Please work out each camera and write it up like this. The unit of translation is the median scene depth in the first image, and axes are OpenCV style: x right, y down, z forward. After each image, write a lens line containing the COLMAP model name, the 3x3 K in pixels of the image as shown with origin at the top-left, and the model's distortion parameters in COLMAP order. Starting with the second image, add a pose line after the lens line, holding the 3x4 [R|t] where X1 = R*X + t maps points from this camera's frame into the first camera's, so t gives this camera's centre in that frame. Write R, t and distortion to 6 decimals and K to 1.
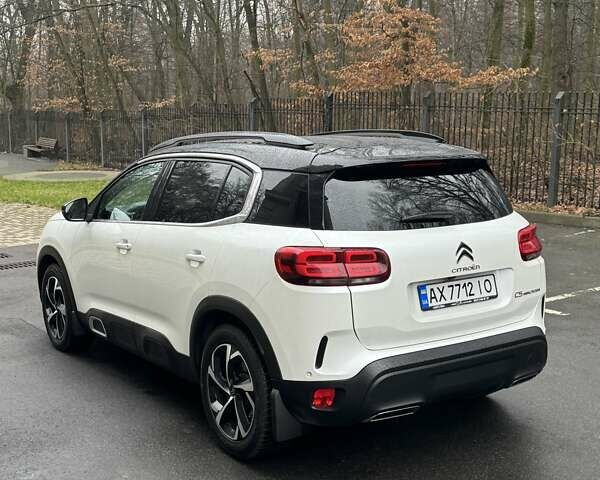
lens RADIAL K [[799.8, 0, 298.9], [0, 799.8, 237.4], [0, 0, 1]] dist [0.089575, 0.000000]
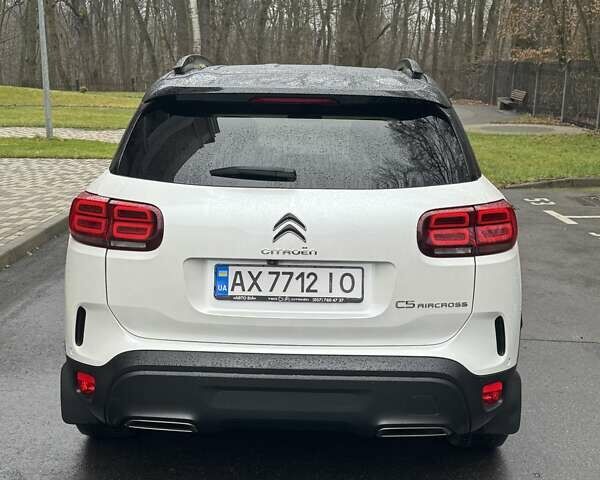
lens RADIAL K [[799.8, 0, 301.1], [0, 799.8, 238.6], [0, 0, 1]] dist [0.089575, 0.000000]
pose [[0.806703, 0.133846, -0.575600, 0.619215], [-0.101822, 0.990928, 0.087720, -0.034130], [0.582119, -0.012155, 0.813013, 0.446550]]
